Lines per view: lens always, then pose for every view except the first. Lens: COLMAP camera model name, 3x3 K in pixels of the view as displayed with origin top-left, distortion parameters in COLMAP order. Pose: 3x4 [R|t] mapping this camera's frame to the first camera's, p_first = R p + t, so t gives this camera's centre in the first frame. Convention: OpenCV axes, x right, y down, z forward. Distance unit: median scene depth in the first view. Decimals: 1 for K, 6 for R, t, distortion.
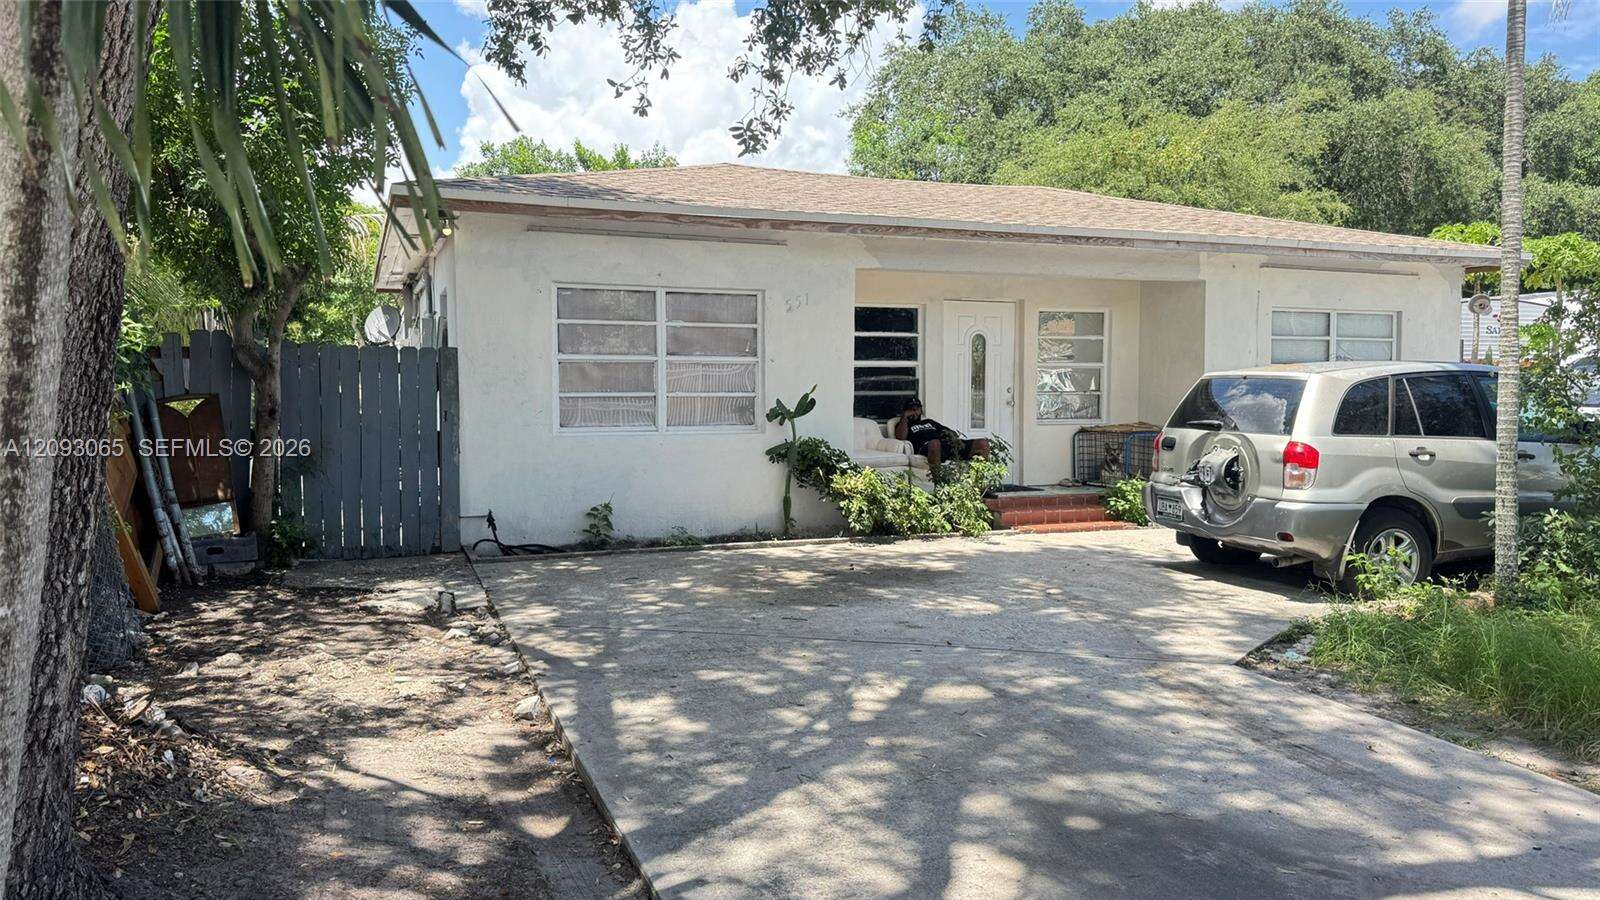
lens RADIAL K [[1135.2, 0, 794.8], [0, 1135.2, 454.6], [0, 0, 1]] dist [0.025092, -0.019665]
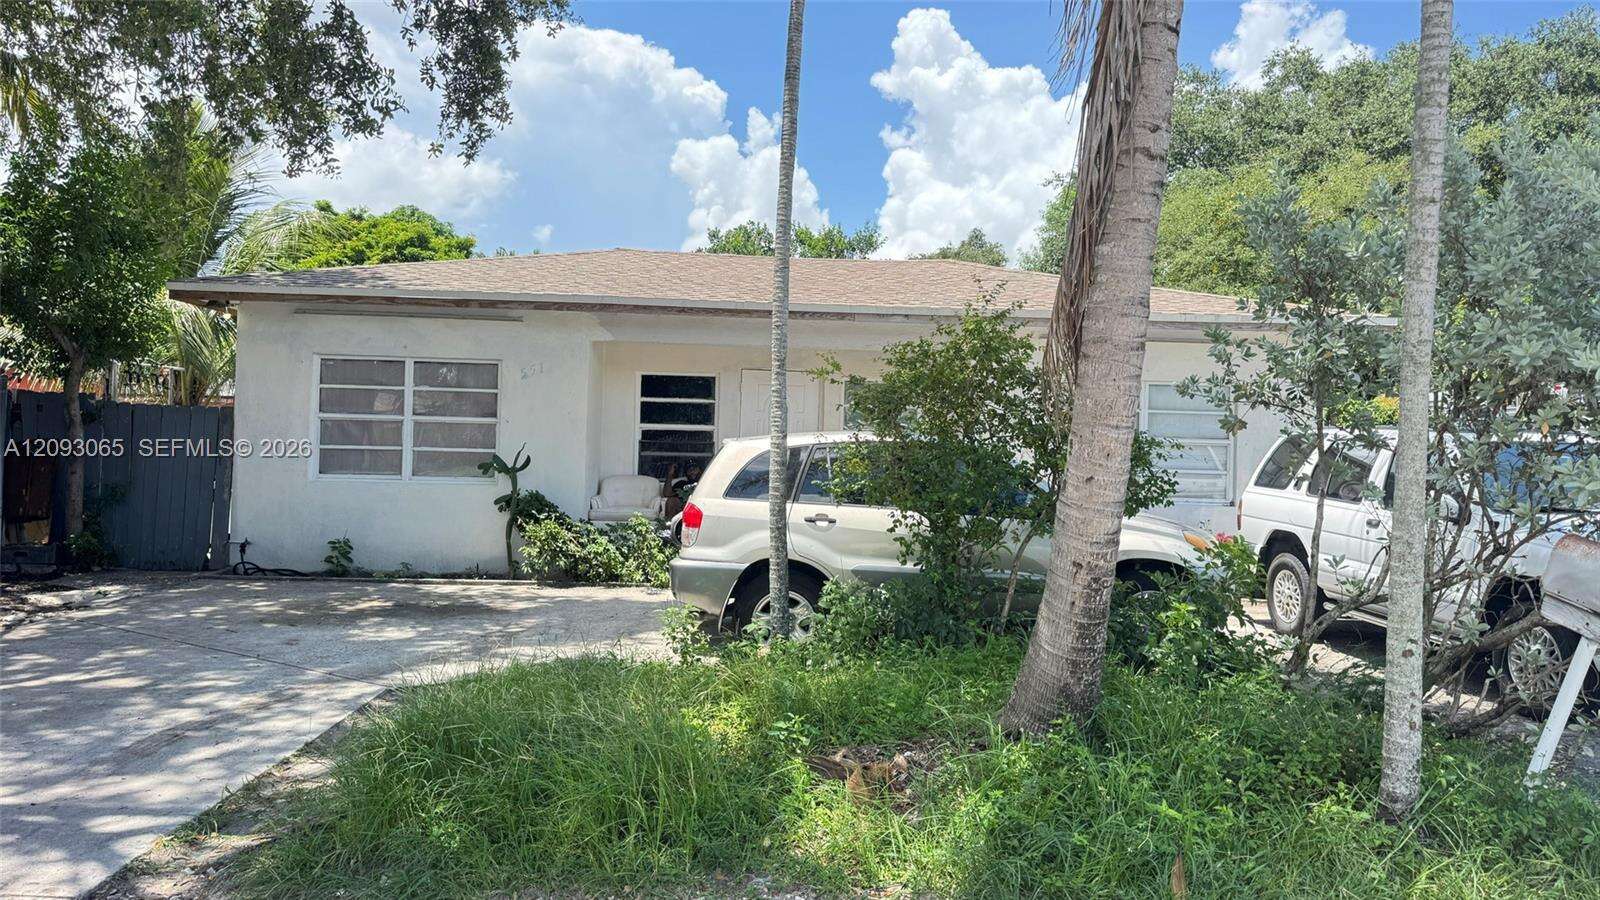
lens RADIAL K [[1135.2, 0, 799.2], [0, 1135.2, 445.5], [0, 0, 1]] dist [0.025092, -0.019665]
pose [[0.941150, 0.023307, -0.337185, 0.643859], [-0.045911, 0.997189, -0.059220, -0.004630], [0.334857, 0.071216, 0.939574, 0.026210]]
